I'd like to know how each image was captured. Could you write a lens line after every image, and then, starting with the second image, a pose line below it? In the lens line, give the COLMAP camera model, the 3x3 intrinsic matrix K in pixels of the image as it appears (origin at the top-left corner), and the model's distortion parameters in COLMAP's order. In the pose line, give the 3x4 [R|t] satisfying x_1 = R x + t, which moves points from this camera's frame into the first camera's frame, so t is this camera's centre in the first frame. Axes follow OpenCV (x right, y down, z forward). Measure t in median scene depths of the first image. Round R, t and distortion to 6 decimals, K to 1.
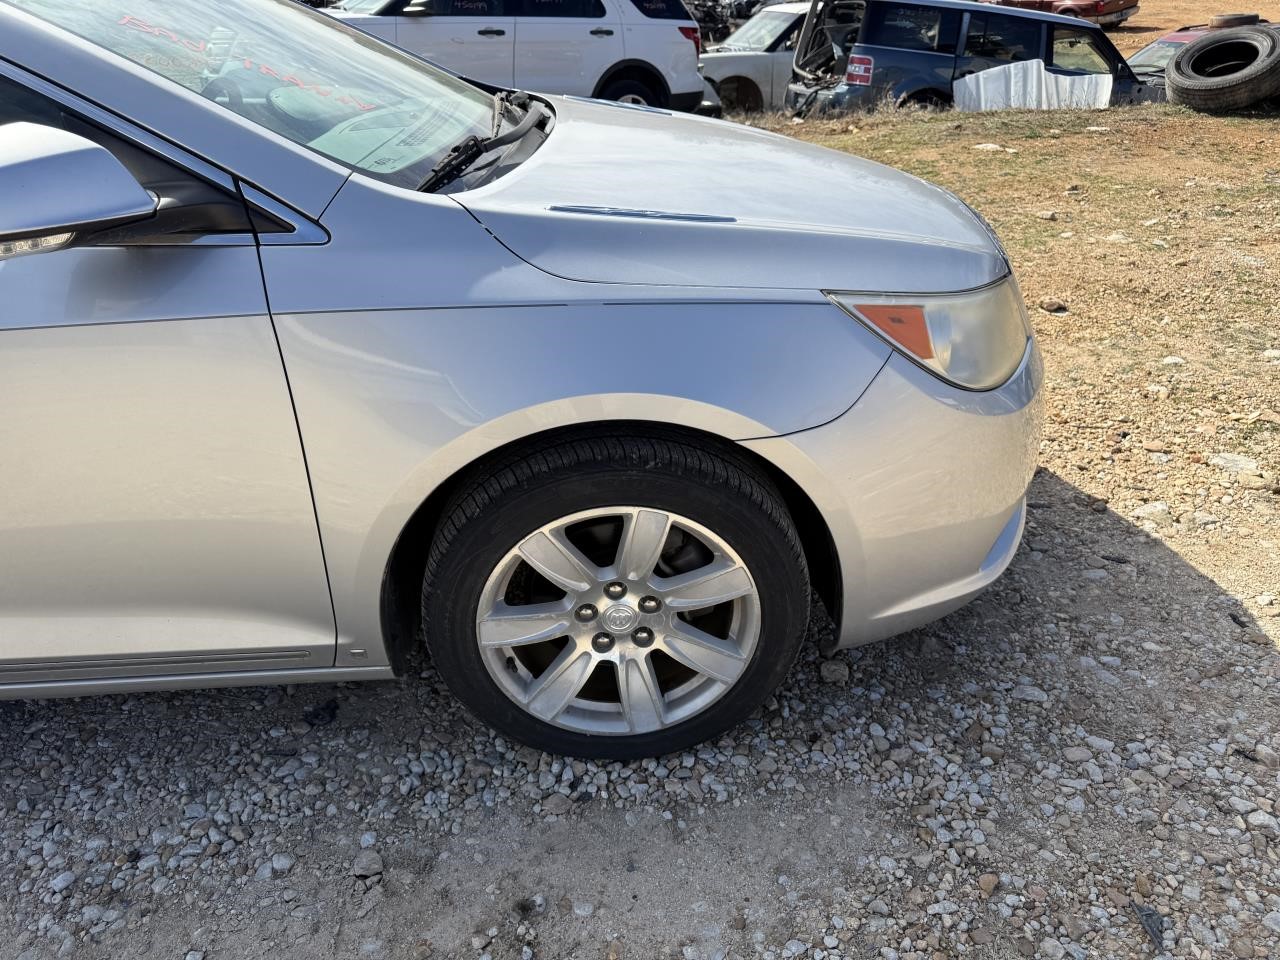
lens RADIAL K [[952.5, 0, 645.6], [0, 952.5, 399.0], [0, 0, 1]] dist [0.022478, -0.021067]
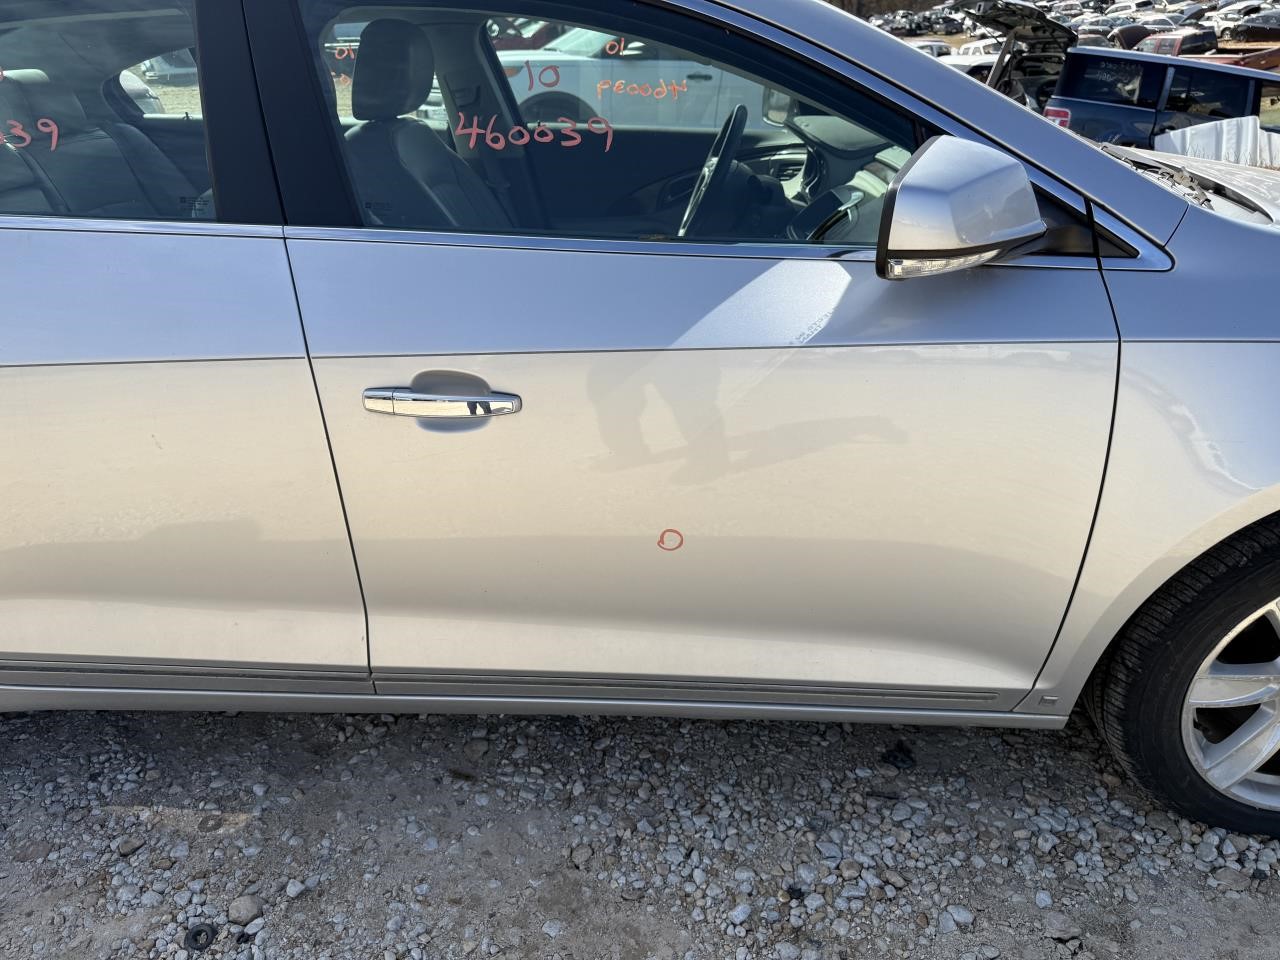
lens RADIAL K [[952.5, 0, 645.6], [0, 952.5, 399.0], [0, 0, 1]] dist [0.022478, -0.021067]
pose [[0.994924, 0.051016, -0.086744, -0.570664], [-0.054921, 0.997554, -0.043243, 0.027583], [0.084325, 0.047788, 0.995292, 0.001998]]
